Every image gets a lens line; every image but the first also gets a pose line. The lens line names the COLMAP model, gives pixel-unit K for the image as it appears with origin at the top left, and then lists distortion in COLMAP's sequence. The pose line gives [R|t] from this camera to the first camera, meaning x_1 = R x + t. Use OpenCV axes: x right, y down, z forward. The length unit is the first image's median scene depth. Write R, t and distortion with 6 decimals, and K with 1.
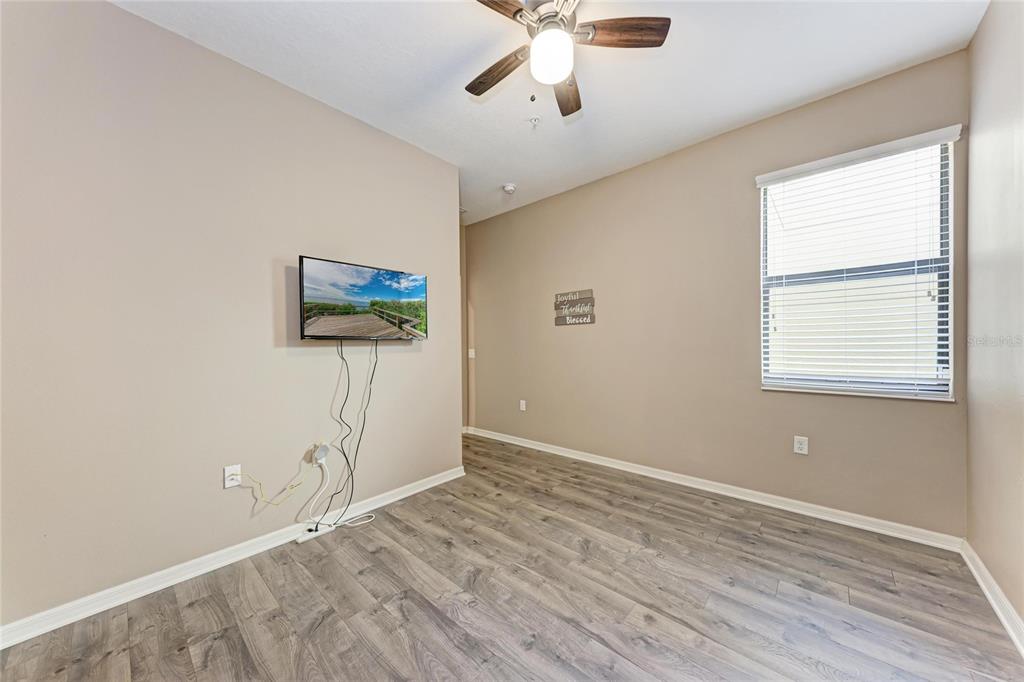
lens RADIAL K [[350.8, 0, 509.2], [0, 350.8, 347.7], [0, 0, 1]] dist [0.015210, -0.002325]
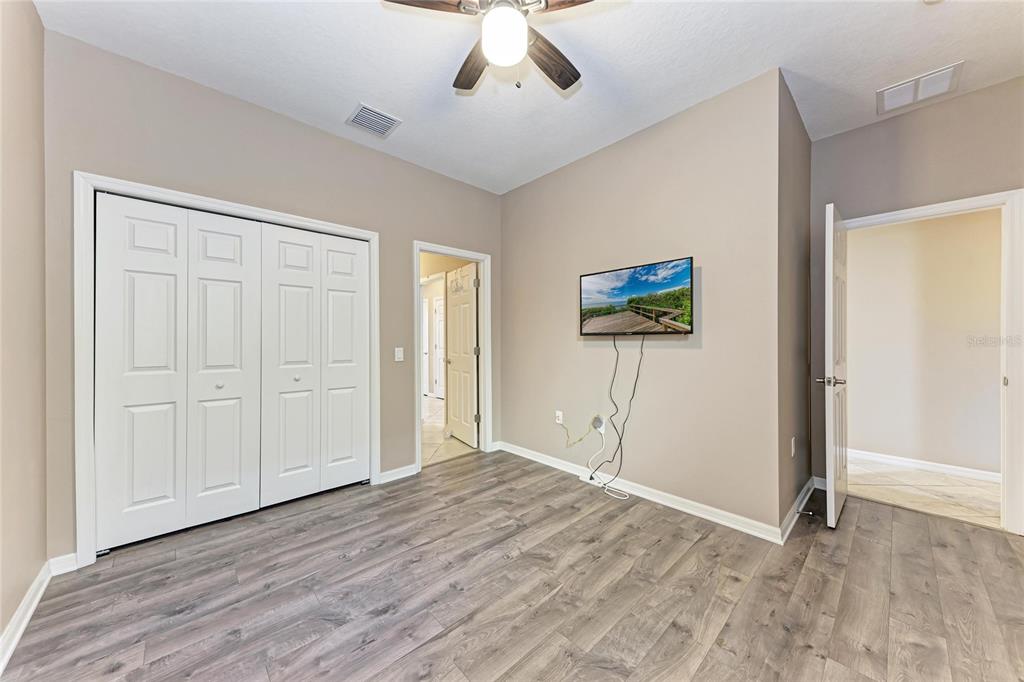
lens RADIAL K [[350.8, 0, 515.8], [0, 350.8, 339.0], [0, 0, 1]] dist [0.015210, -0.002325]
pose [[-0.084467, 0.002909, -0.996422, 0.850055], [-0.002848, 0.999991, 0.003161, -0.014954], [0.996422, 0.003105, -0.084458, 0.888049]]
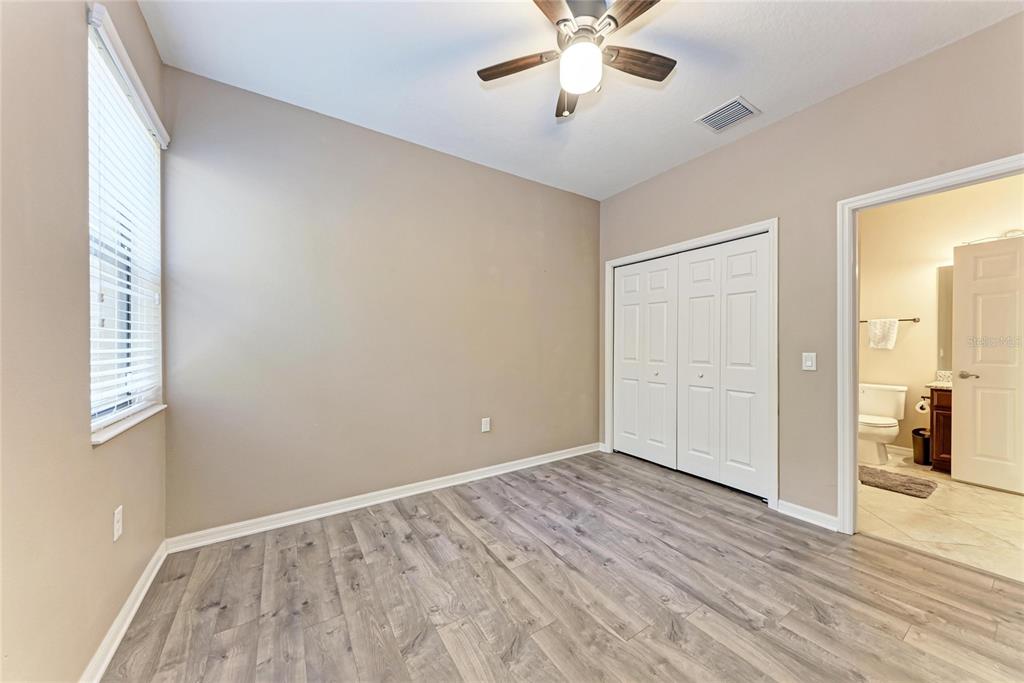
lens RADIAL K [[350.8, 0, 507.9], [0, 350.8, 342.8], [0, 0, 1]] dist [0.015210, -0.002325]
pose [[-0.964351, 0.013261, 0.264293, 0.041385], [0.013808, 0.999905, 0.000211, -0.017486], [-0.264265, 0.003853, -0.964443, 1.651582]]
